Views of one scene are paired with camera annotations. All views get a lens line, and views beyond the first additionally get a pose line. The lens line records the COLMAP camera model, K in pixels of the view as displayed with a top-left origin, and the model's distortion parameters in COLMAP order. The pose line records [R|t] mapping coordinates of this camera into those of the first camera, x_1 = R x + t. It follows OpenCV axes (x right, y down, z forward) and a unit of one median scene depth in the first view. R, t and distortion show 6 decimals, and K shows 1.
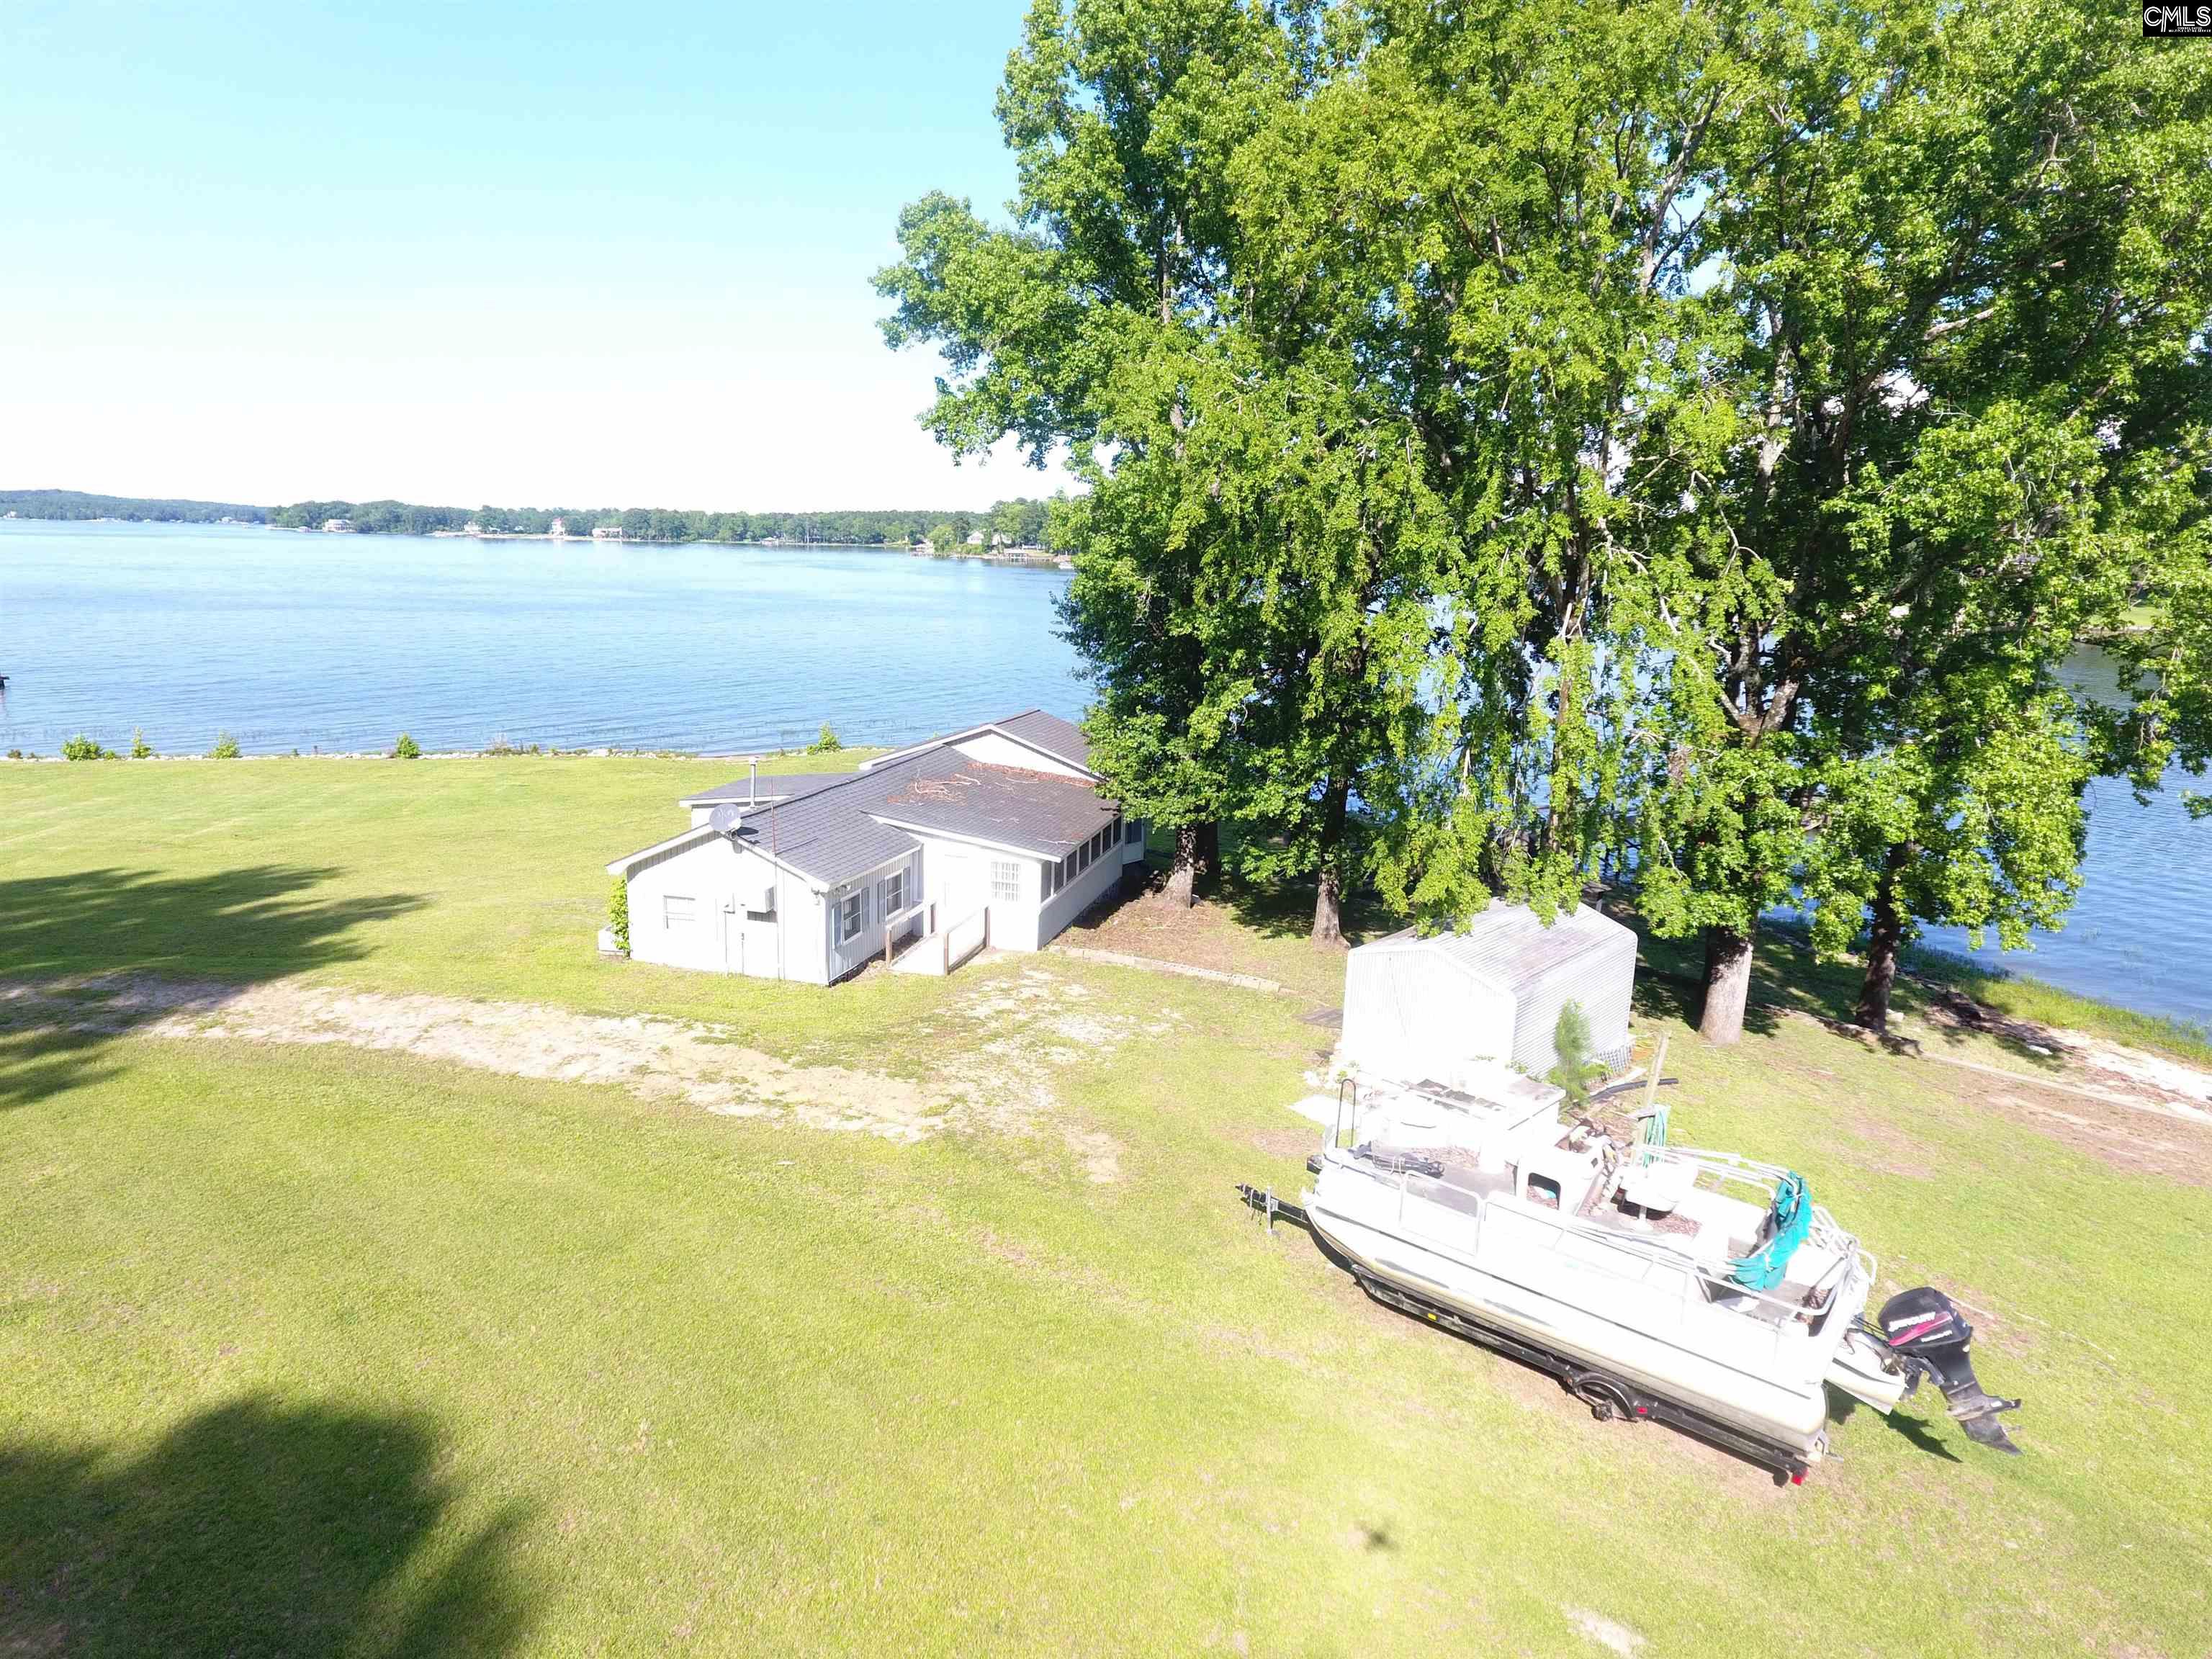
lens RADIAL K [[1298.3, 0, 1069.9], [0, 1298.3, 812.4], [0, 0, 1]] dist [-0.001446, 0.000500]
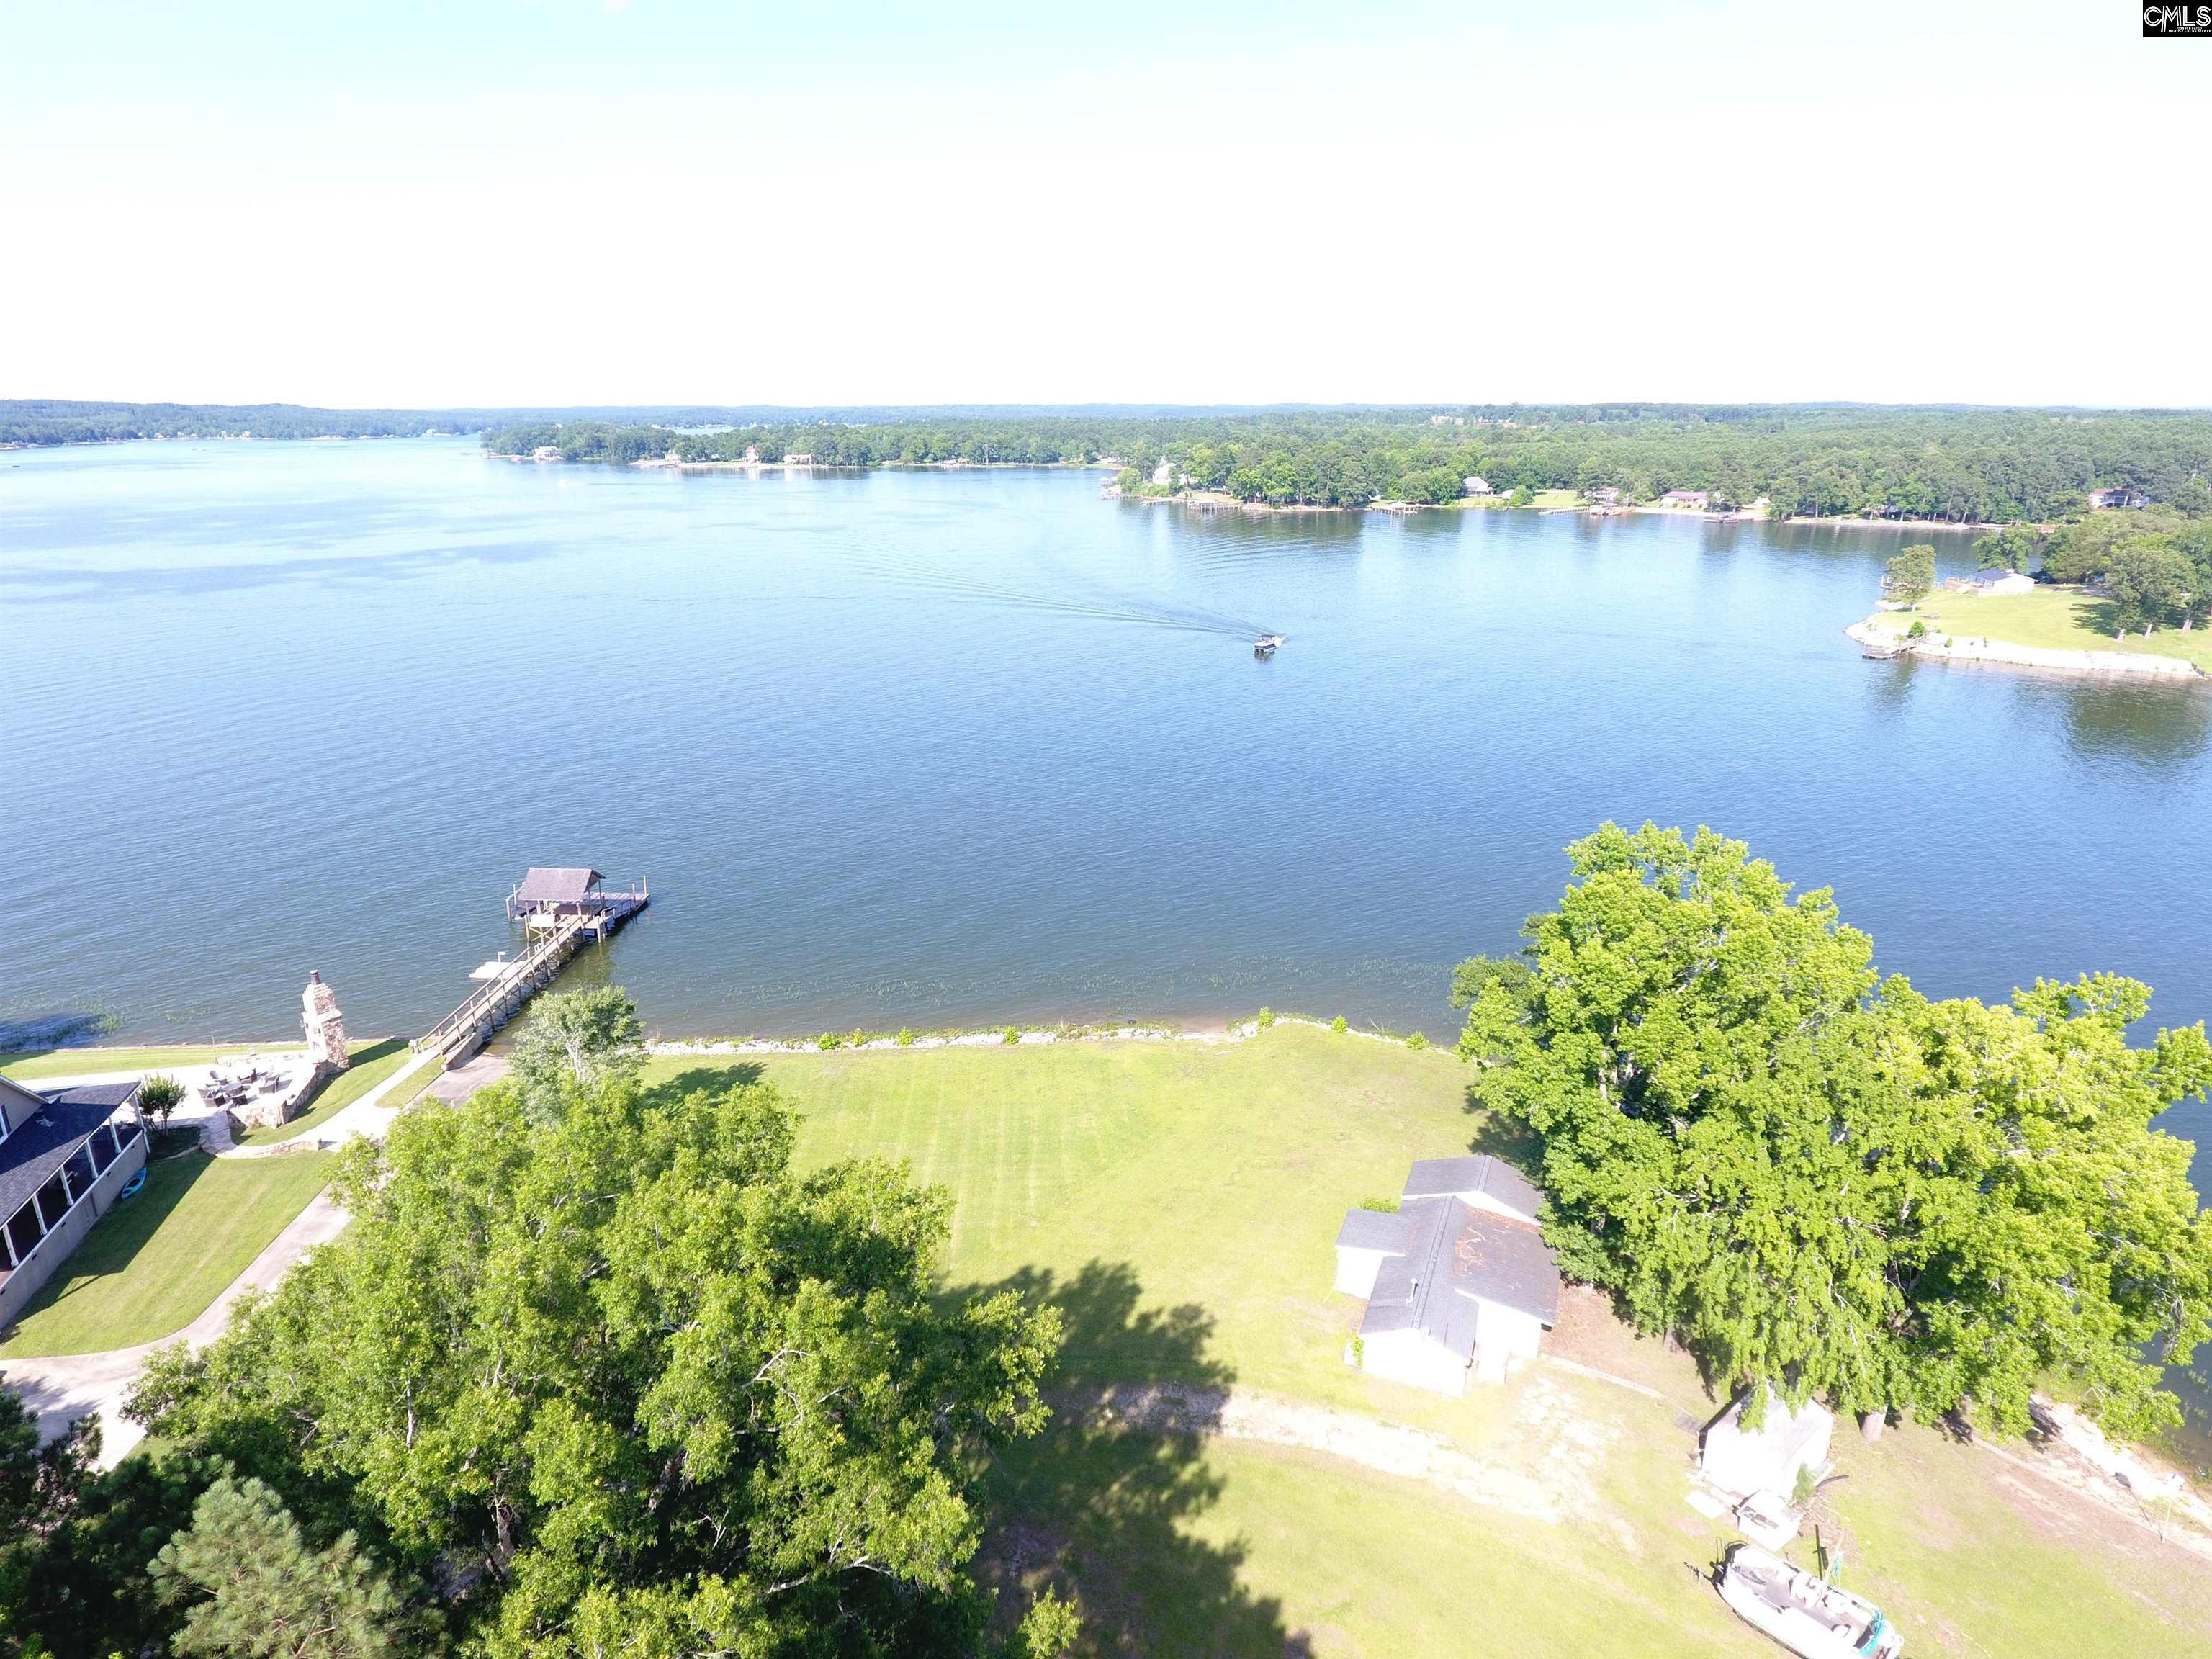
lens RADIAL K [[1298.3, 0, 1069.9], [0, 1298.3, 812.4], [0, 0, 1]] dist [-0.001446, 0.000500]
pose [[0.993118, 0.009430, -0.116738, -0.576122], [0.001122, 0.995942, 0.089992, -1.035718], [0.117113, -0.089504, 0.989077, -1.189605]]
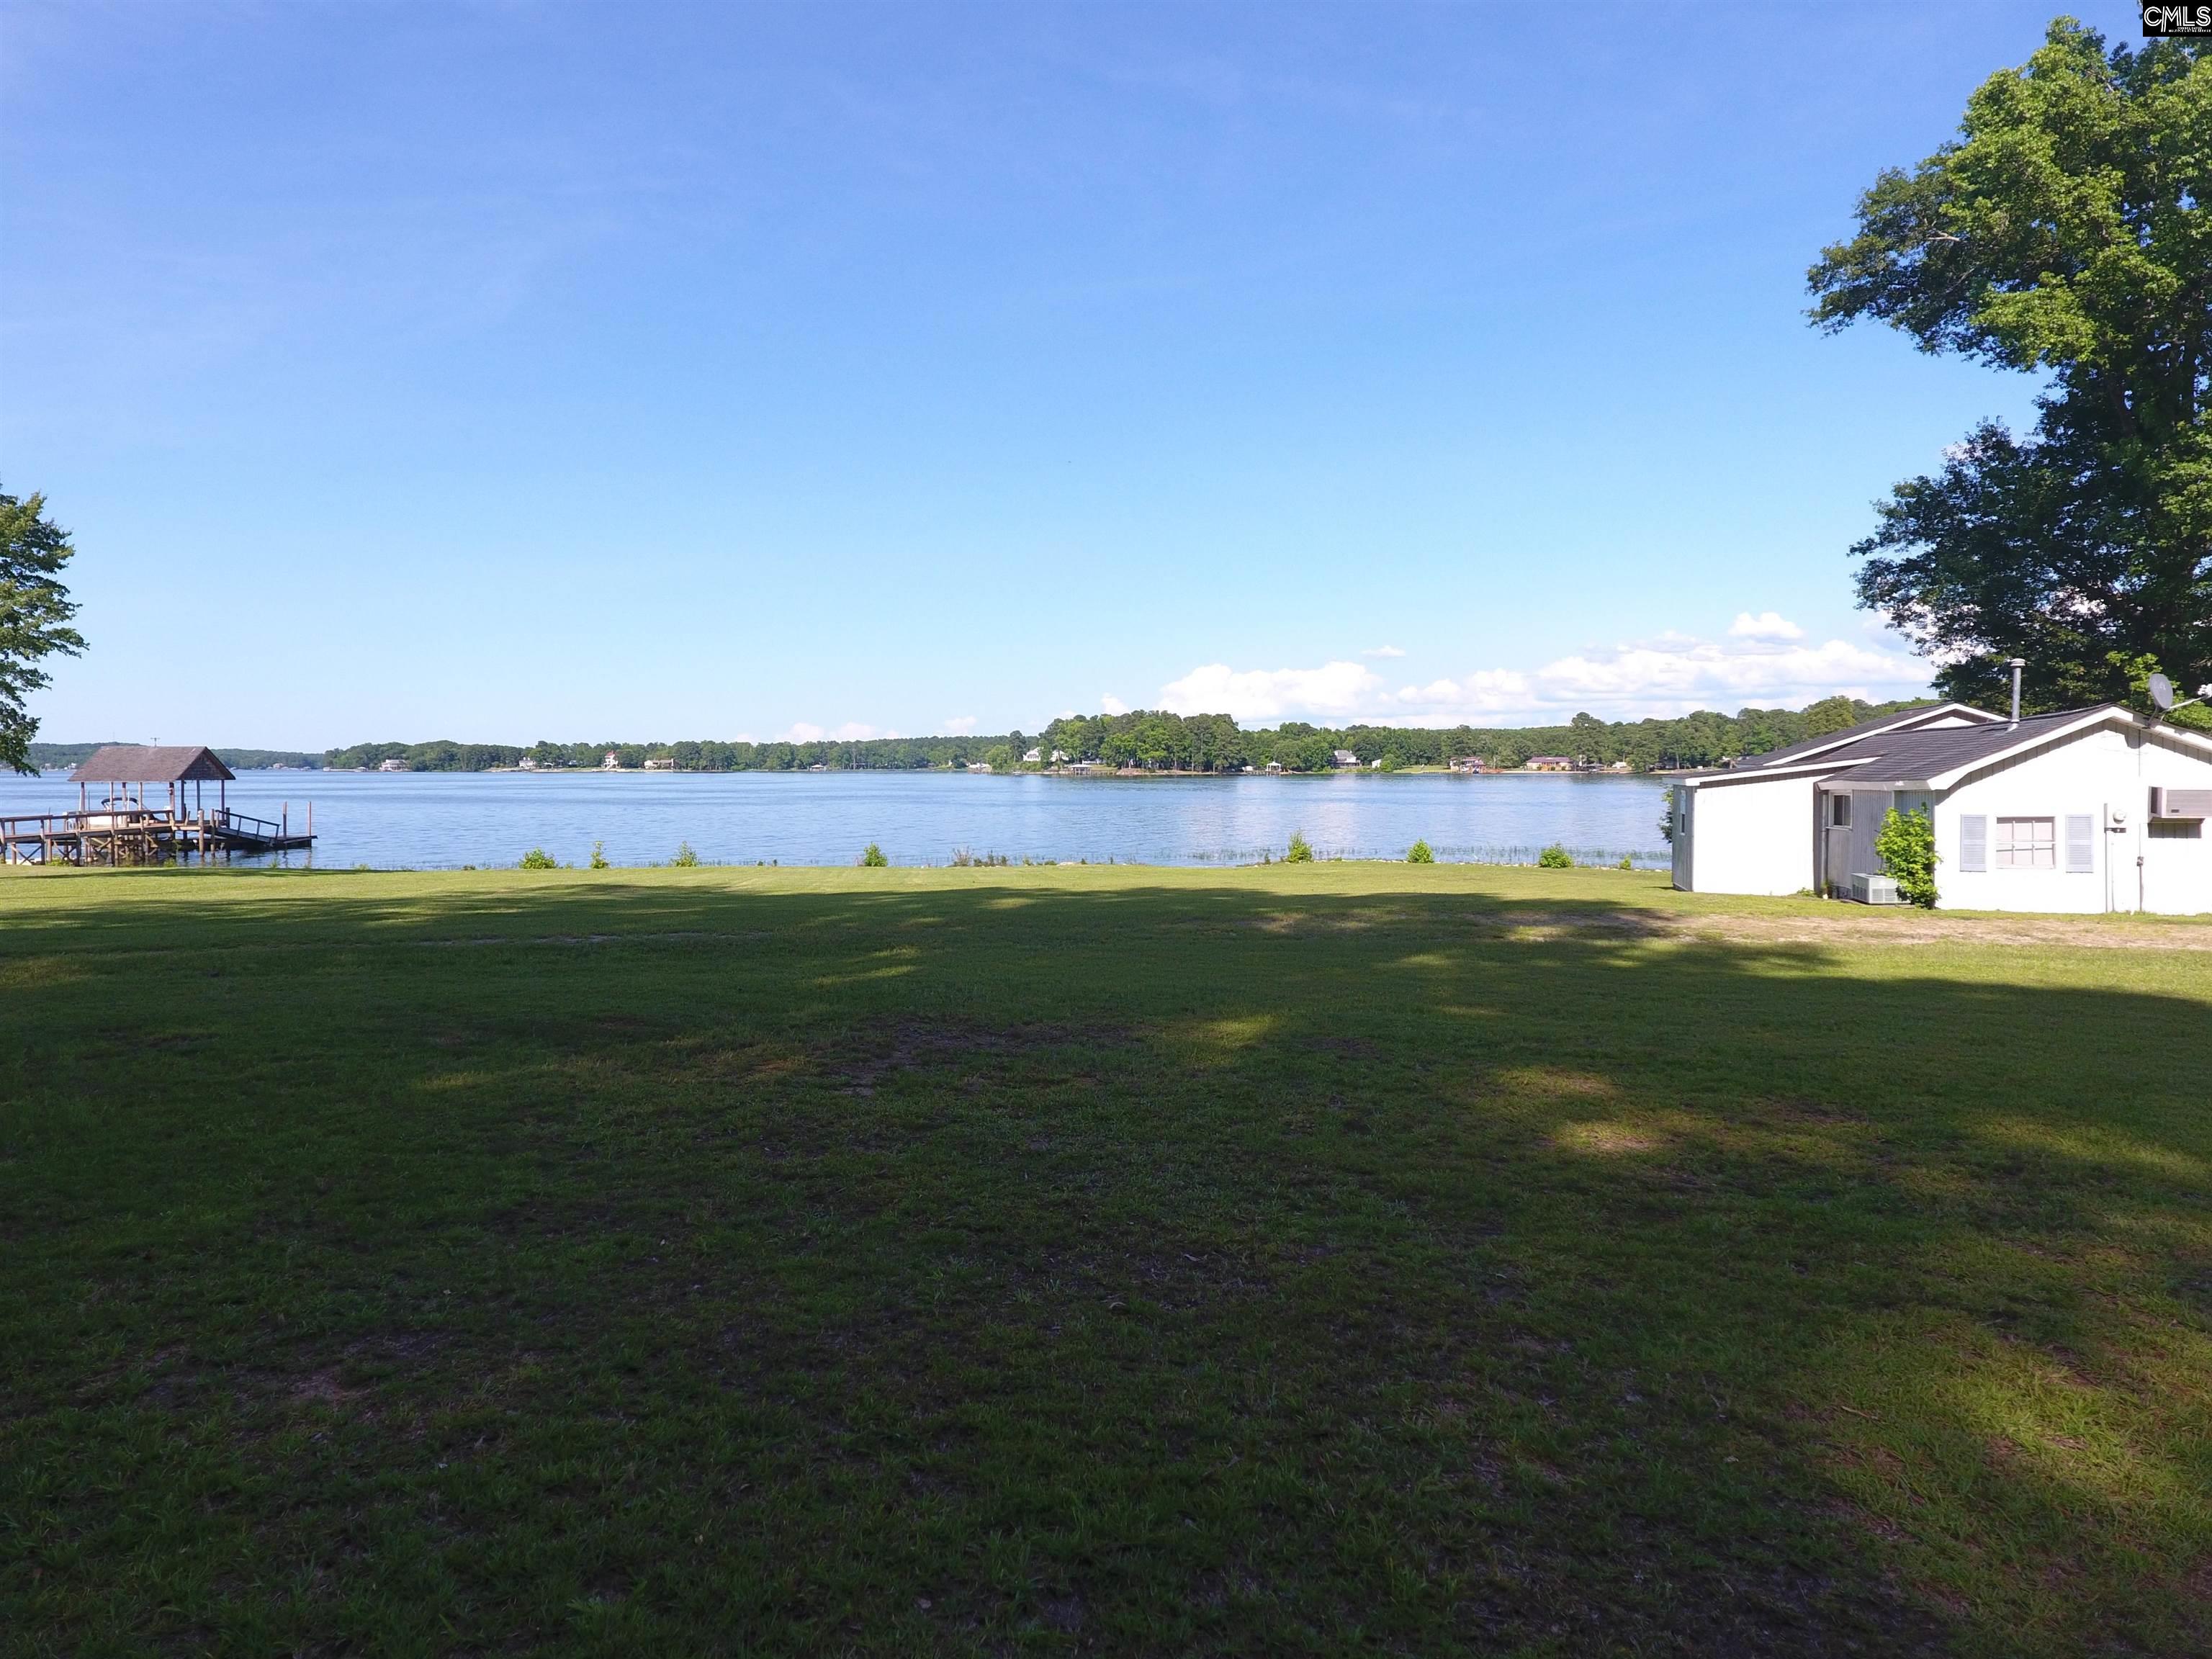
lens RADIAL K [[1297.1, 0, 1070.6], [0, 1297.1, 823.3], [0, 0, 1]] dist [-0.004065, 0.003368]
pose [[0.999590, -0.025762, -0.012497, -0.818573], [0.023385, 0.986366, -0.162896, 0.158798], [0.016523, 0.162537, 0.986564, 0.257620]]
